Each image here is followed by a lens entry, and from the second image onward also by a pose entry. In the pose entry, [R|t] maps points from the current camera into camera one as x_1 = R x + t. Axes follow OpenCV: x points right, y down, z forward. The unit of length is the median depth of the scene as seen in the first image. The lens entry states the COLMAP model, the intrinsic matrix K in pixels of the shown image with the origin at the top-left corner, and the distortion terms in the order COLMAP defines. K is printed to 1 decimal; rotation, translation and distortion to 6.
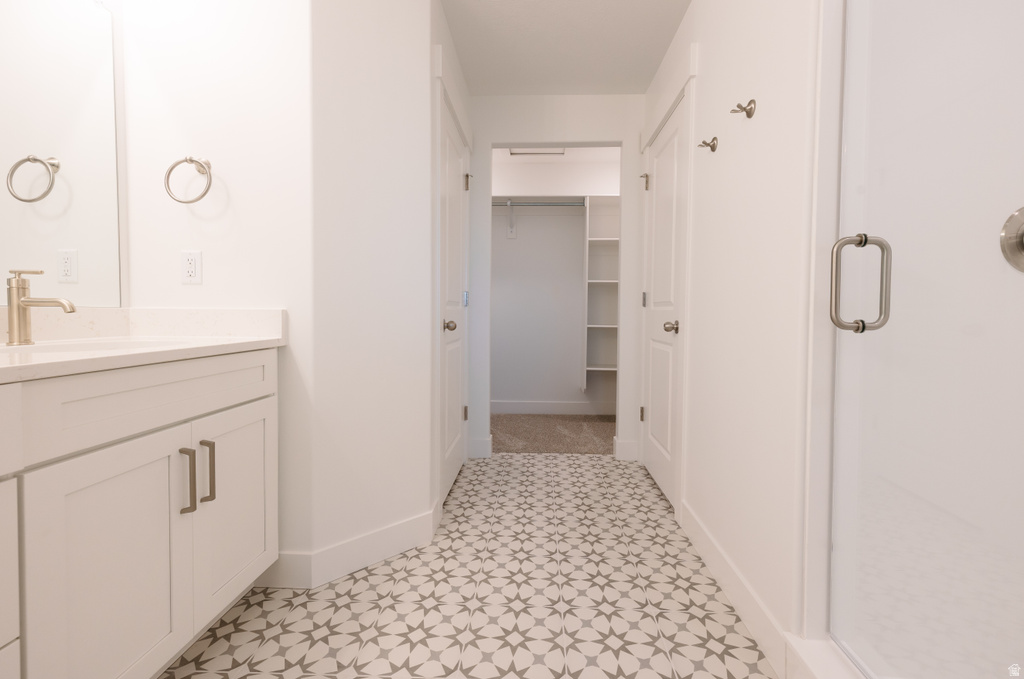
lens RADIAL K [[434.4, 0, 521.4], [0, 434.4, 326.7], [0, 0, 1]] dist [0.009160, 0.000053]
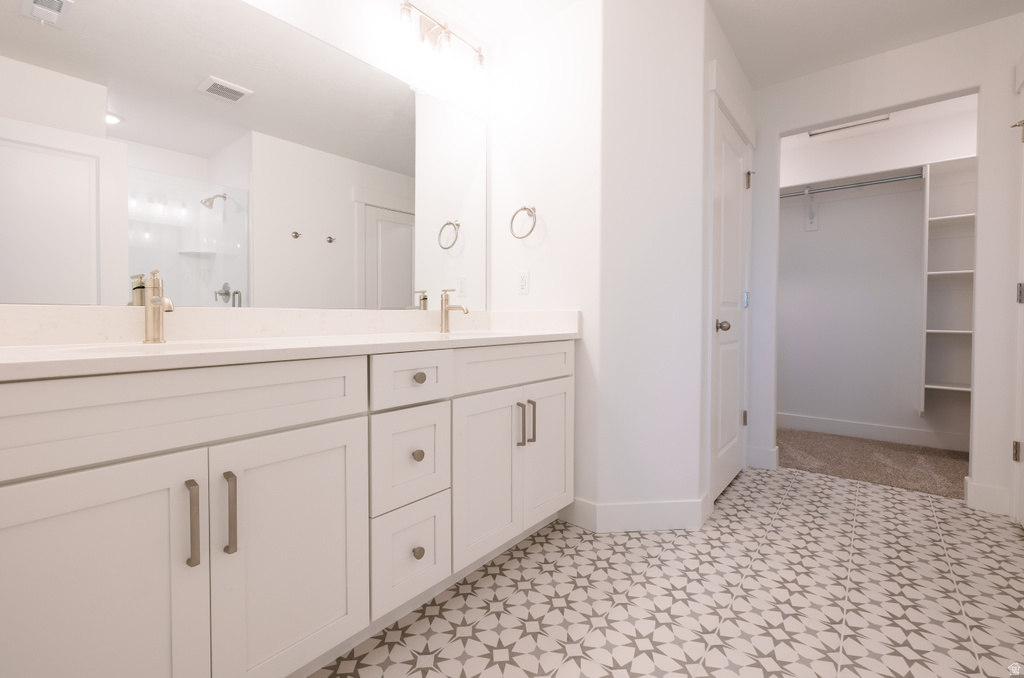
lens RADIAL K [[434.4, 0, 521.4], [0, 434.4, 326.2], [0, 0, 1]] dist [0.009160, 0.000053]
pose [[0.804074, 0.005744, -0.594502, 0.065057], [-0.015121, 0.999827, -0.010791, 0.016973], [0.594337, 0.017667, 0.804022, -0.109077]]
